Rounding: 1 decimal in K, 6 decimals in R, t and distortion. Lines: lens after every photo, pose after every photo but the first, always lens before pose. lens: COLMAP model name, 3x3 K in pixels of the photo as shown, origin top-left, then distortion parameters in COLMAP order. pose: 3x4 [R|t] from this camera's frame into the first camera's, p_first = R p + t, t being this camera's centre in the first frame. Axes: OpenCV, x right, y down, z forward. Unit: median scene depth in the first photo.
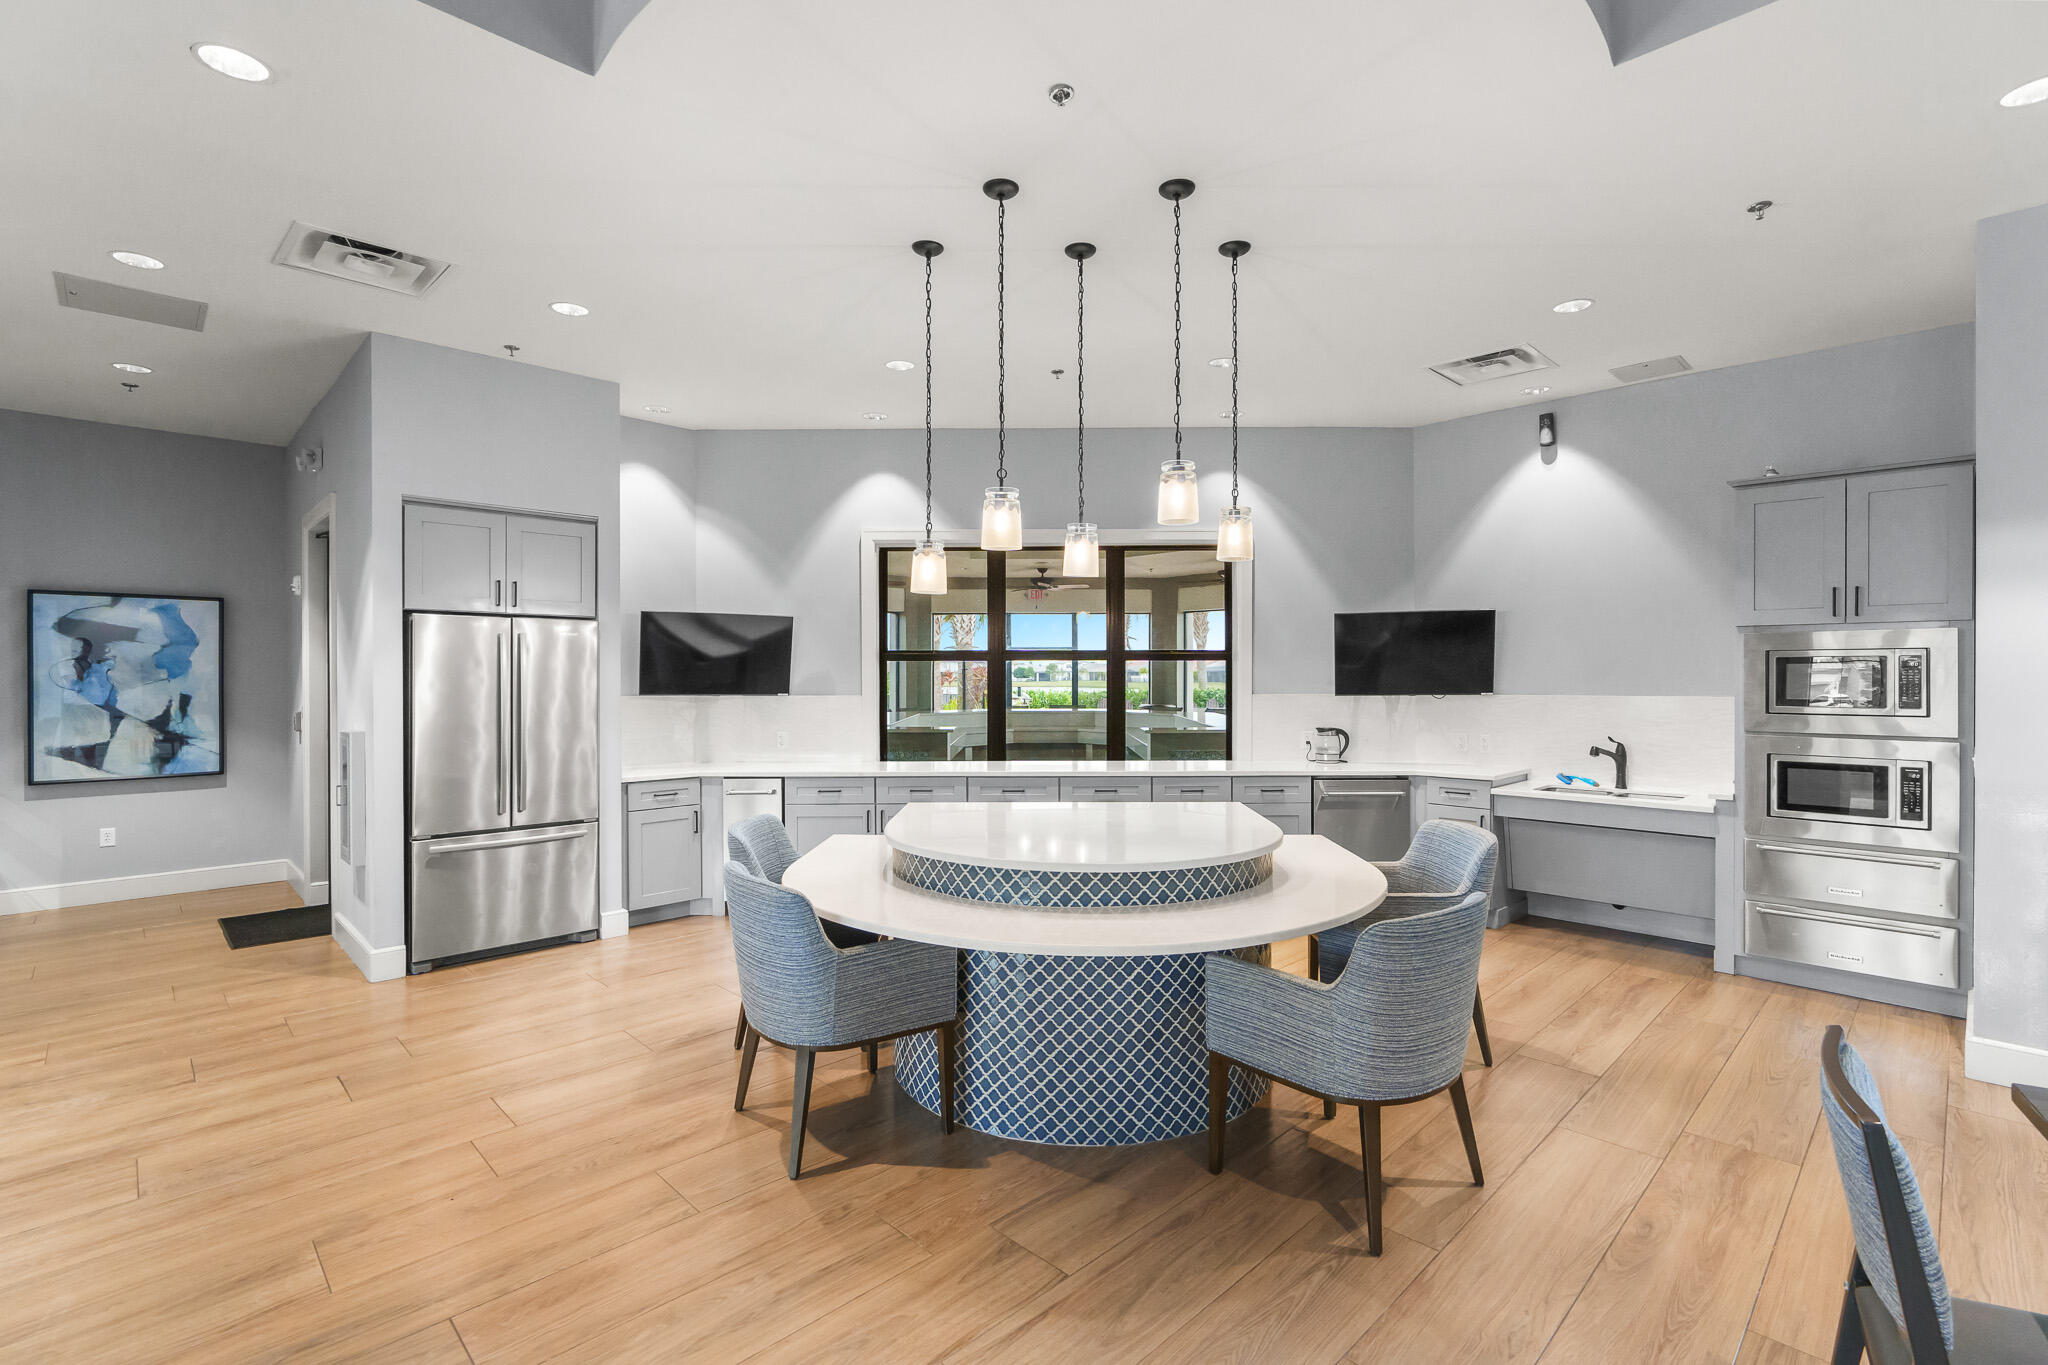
lens RADIAL K [[948.2, 0, 1014.3], [0, 948.2, 681.2], [0, 0, 1]] dist [-0.001153, 0.001265]
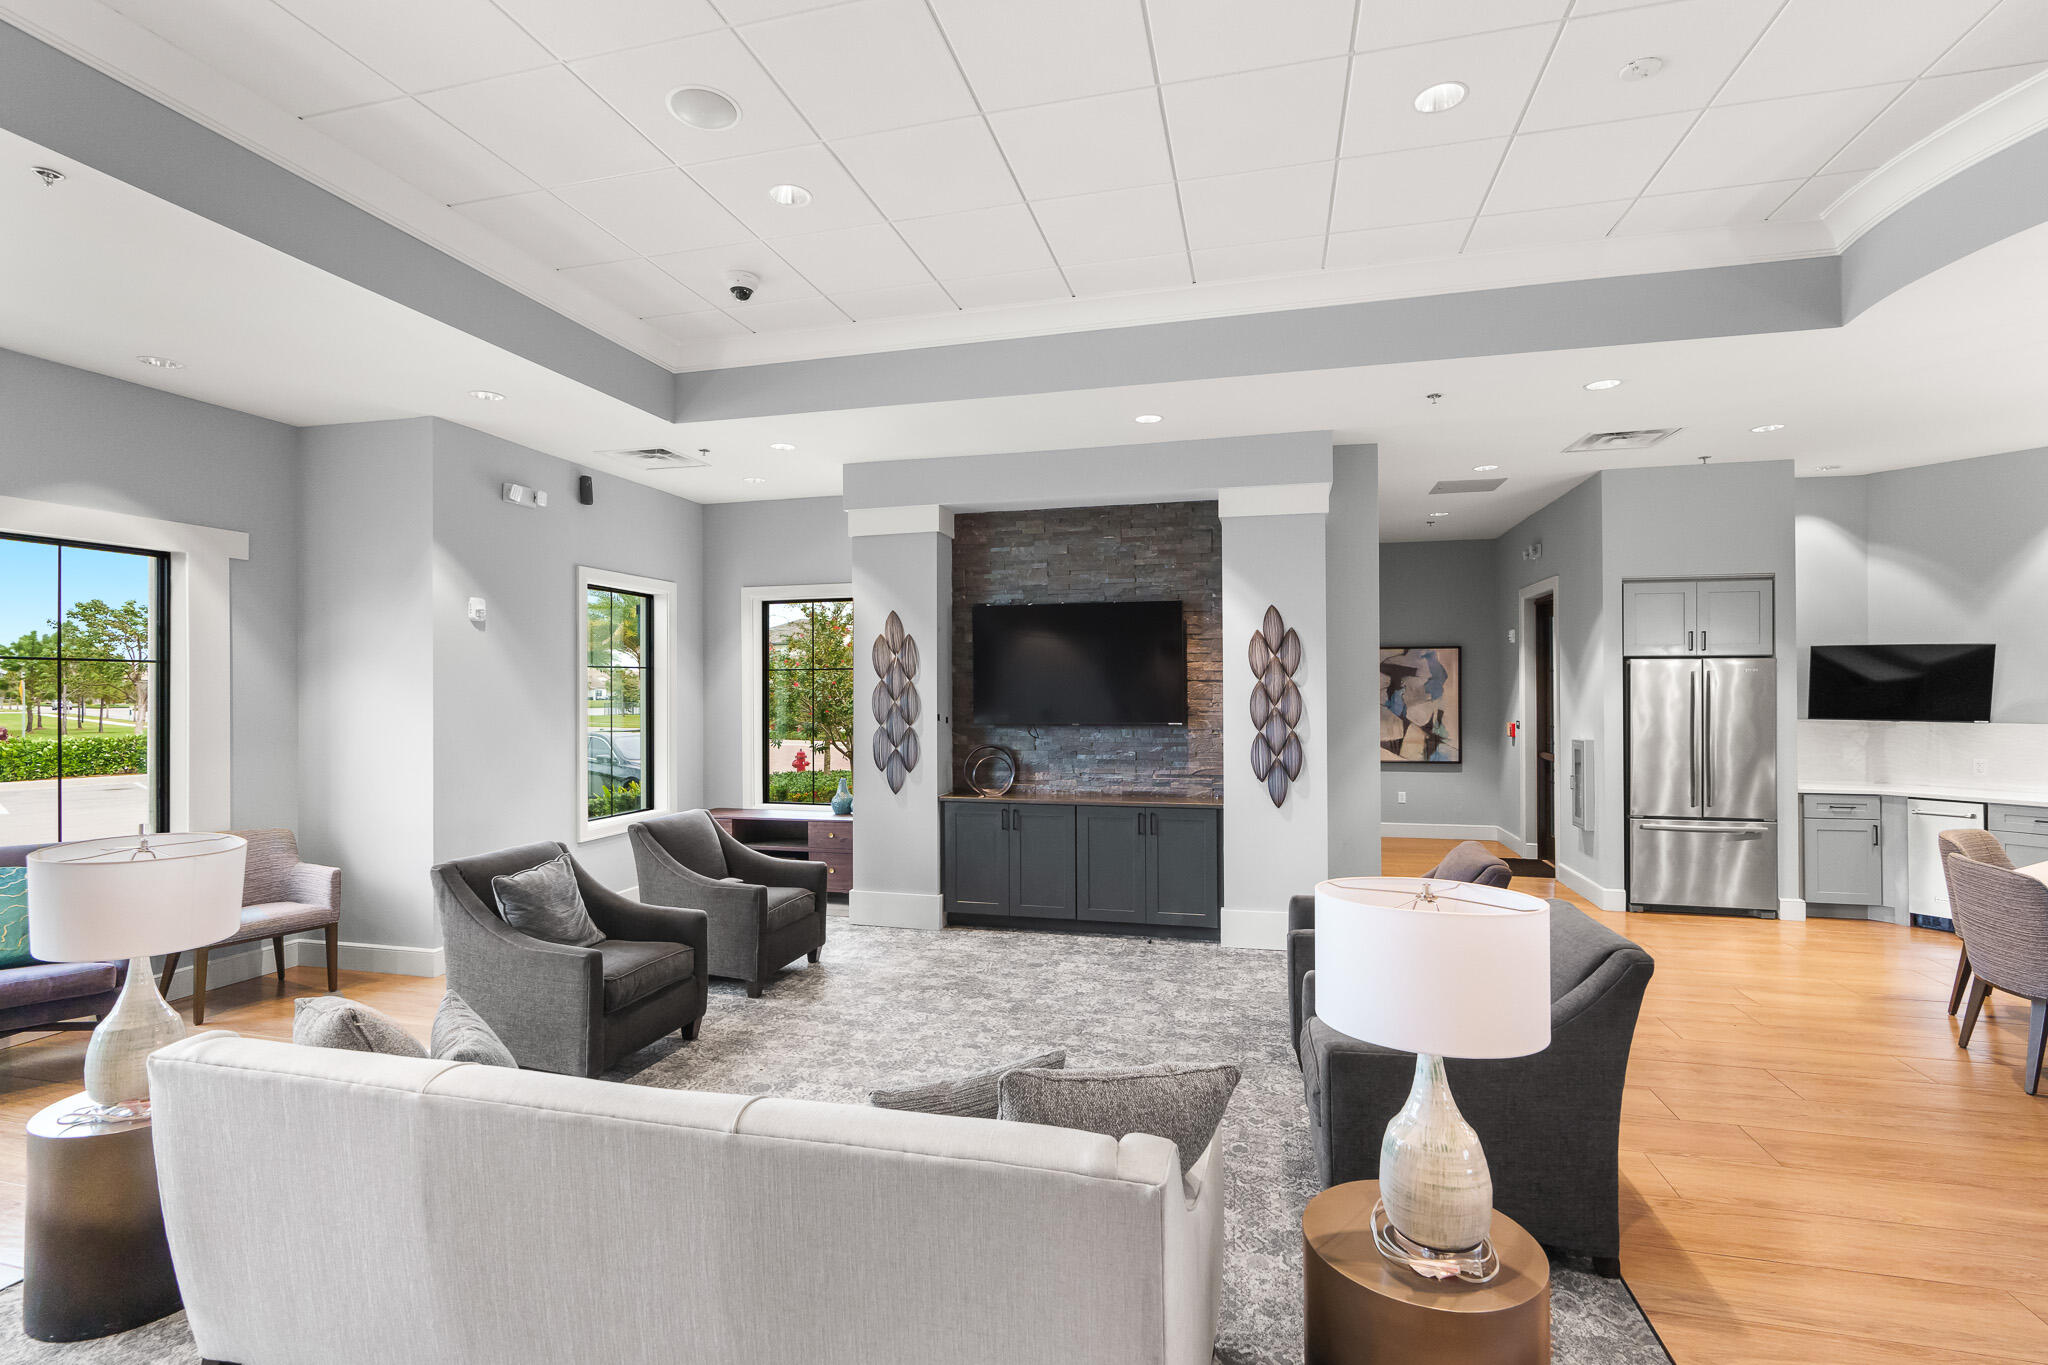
lens RADIAL K [[948.2, 0, 1014.3], [0, 948.2, 681.2], [0, 0, 1]] dist [-0.001153, 0.001265]
pose [[0.533086, -0.005426, -0.846044, 0.065444], [-0.006215, 0.999927, -0.010329, -0.013866], [0.846038, 0.010764, 0.533014, -0.440994]]
